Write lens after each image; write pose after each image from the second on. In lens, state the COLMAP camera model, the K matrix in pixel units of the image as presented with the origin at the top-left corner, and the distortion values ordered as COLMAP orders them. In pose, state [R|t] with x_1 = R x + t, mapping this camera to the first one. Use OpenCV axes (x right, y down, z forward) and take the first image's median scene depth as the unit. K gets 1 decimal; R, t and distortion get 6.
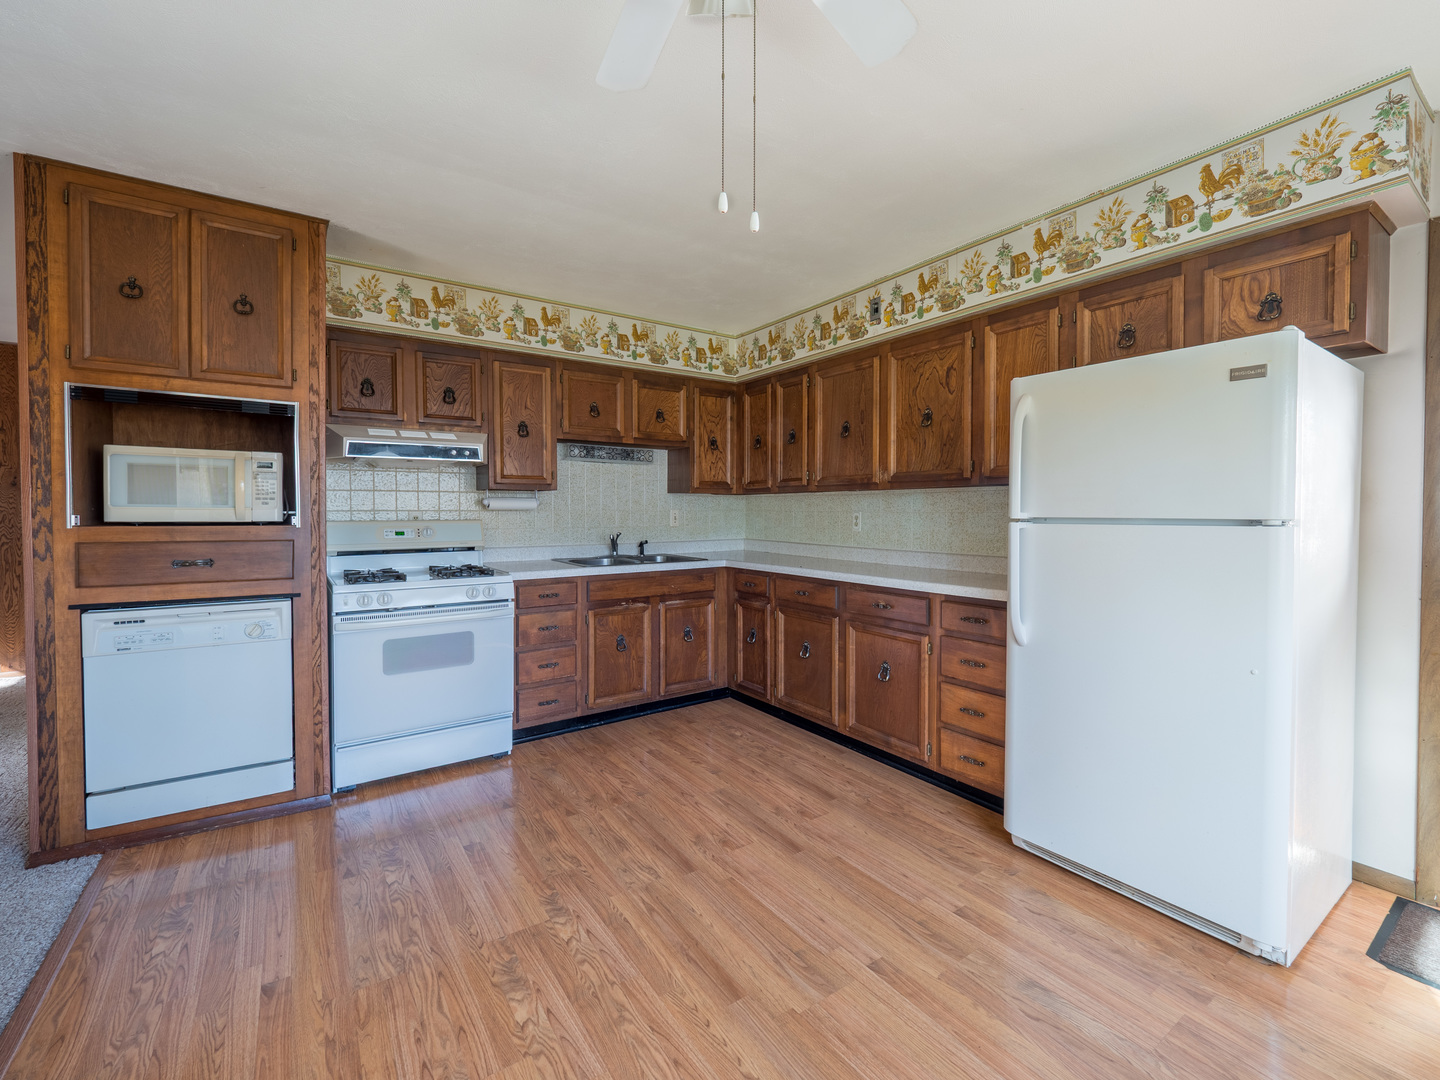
lens RADIAL K [[622.4, 0, 716.9], [0, 622.4, 525.4], [0, 0, 1]] dist [0.003699, -0.001594]
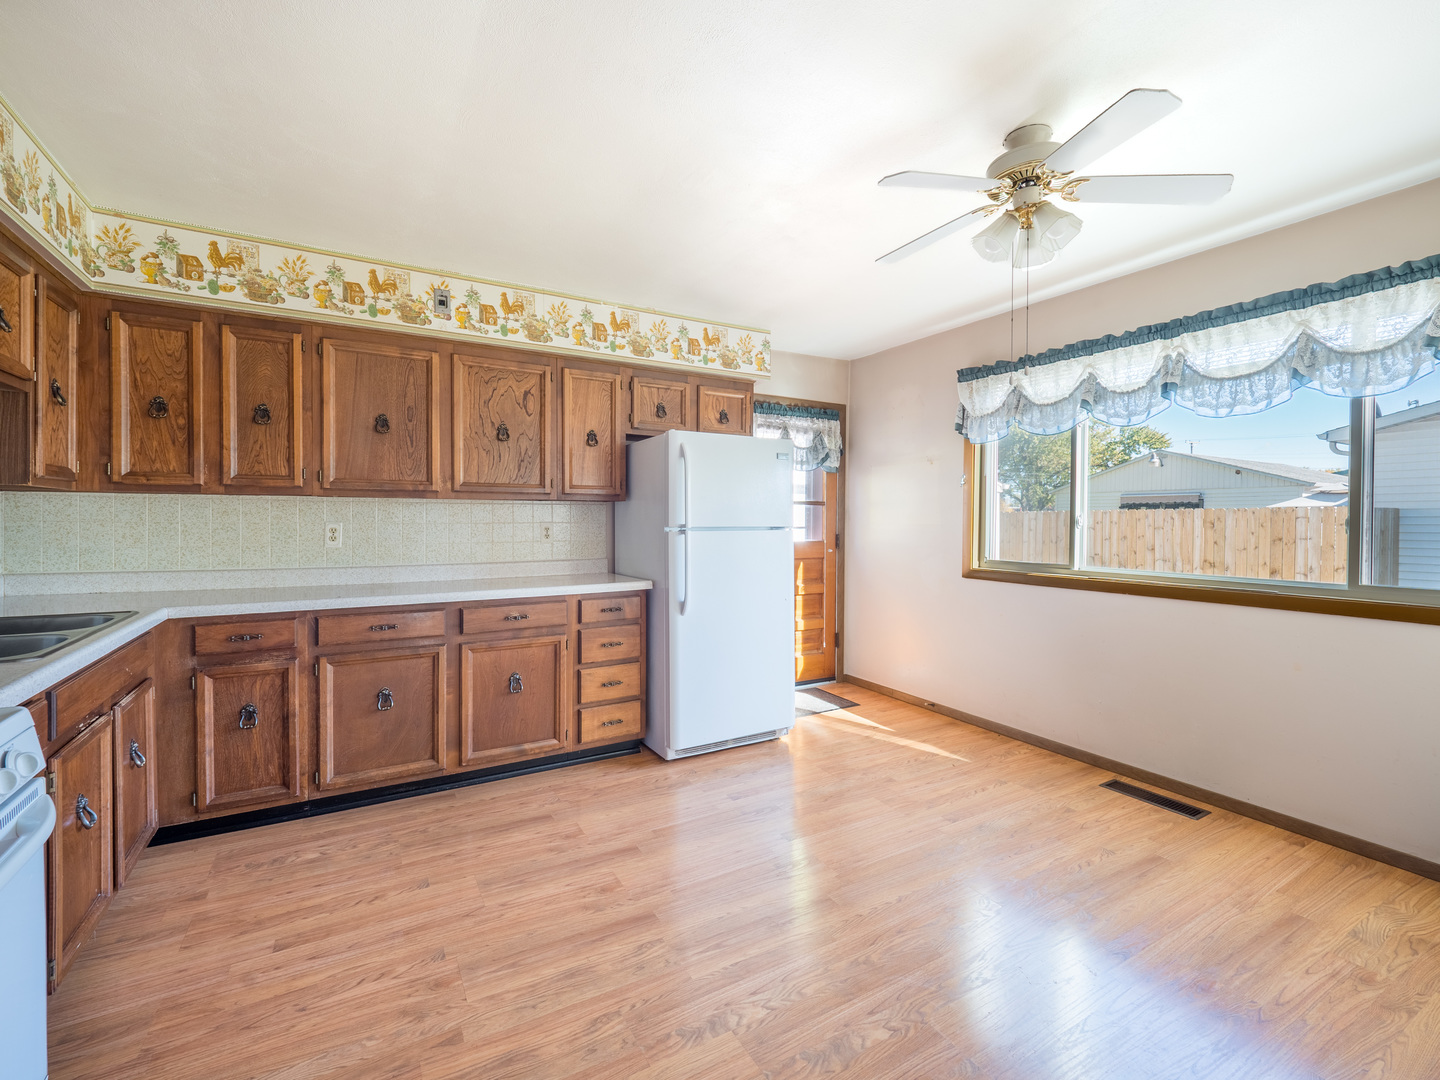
lens RADIAL K [[622.4, 0, 677.0], [0, 622.4, 528.9], [0, 0, 1]] dist [0.003699, -0.001594]
pose [[0.103680, -0.013255, 0.994522, -0.675371], [0.021589, 0.999706, 0.011073, -0.017569], [-0.994376, 0.020323, 0.103936, 0.614935]]
